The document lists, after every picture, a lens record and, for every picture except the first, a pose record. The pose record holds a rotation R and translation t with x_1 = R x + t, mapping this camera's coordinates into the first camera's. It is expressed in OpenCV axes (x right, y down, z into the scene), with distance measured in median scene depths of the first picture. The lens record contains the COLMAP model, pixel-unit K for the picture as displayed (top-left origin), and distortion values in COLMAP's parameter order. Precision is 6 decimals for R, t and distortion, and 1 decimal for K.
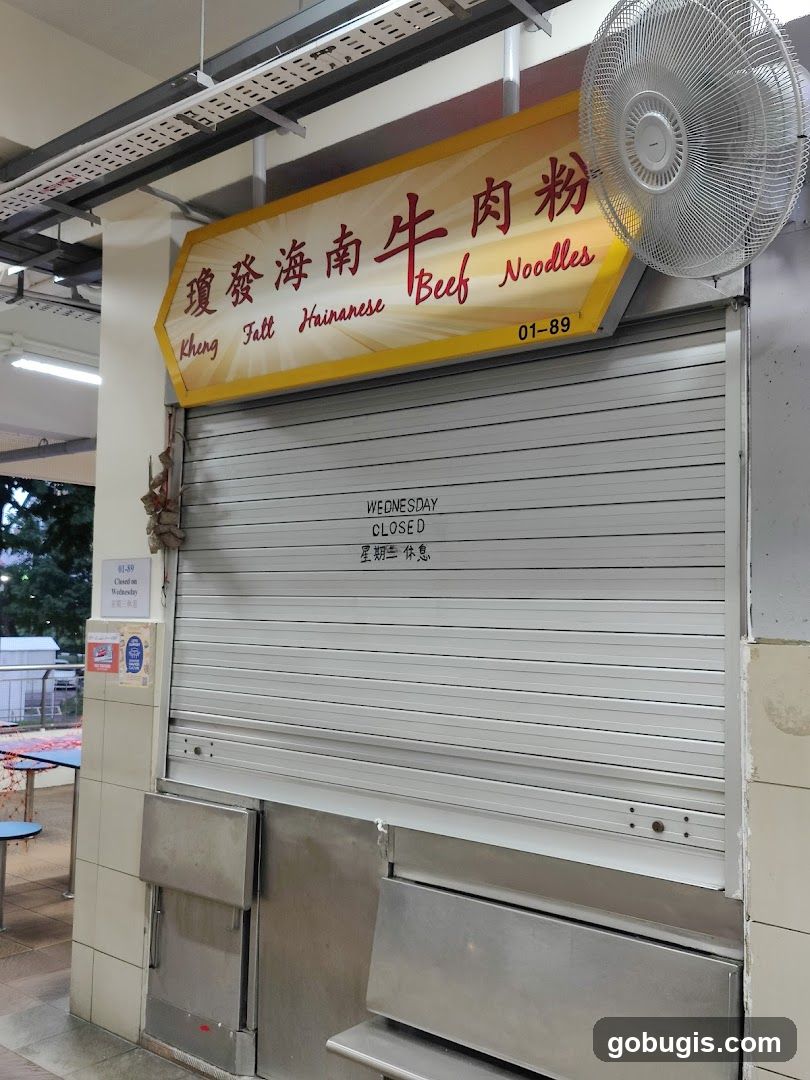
lens RADIAL K [[1041.8, 0, 412.2], [0, 1041.8, 548.7], [0, 0, 1]] dist [0.068359, 0.000000]
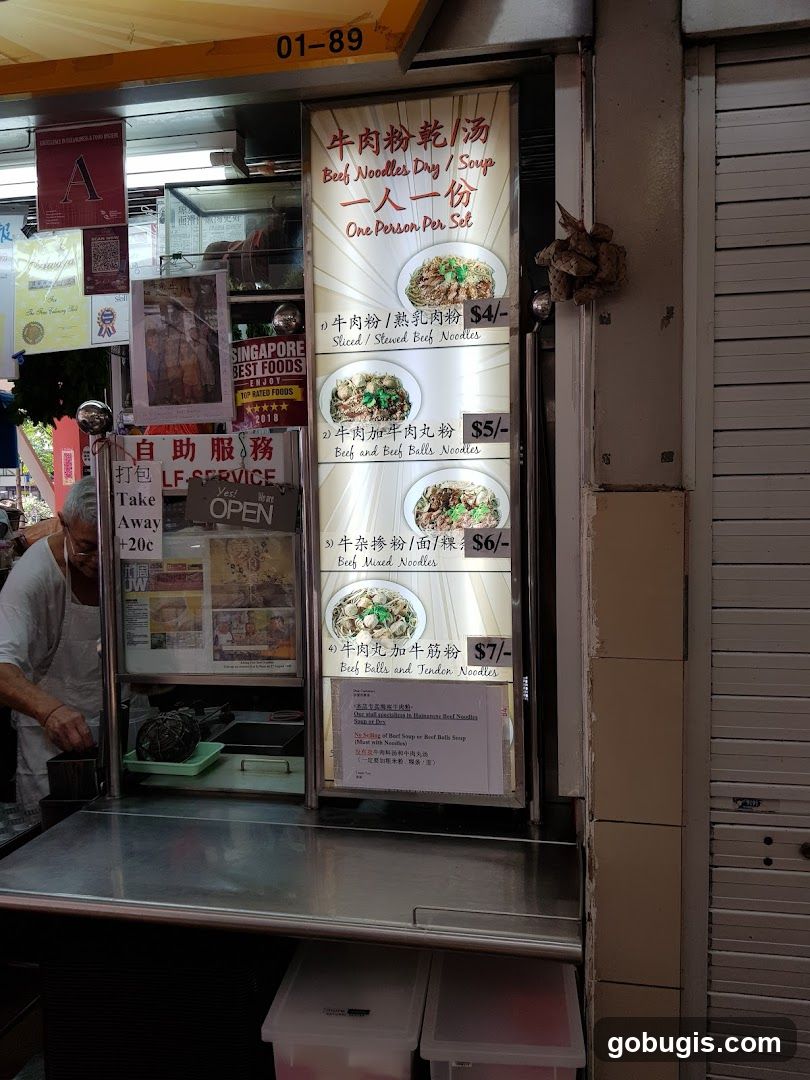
lens RADIAL K [[839.6, 0, 407.2], [0, 839.6, 560.4], [0, 0, 1]] dist [-0.003311, -0.025110]
pose [[0.868314, -0.072721, 0.490655, -0.098314], [-0.003669, 0.988226, 0.152960, 0.032897], [-0.496001, -0.134617, 0.857823, 0.393164]]
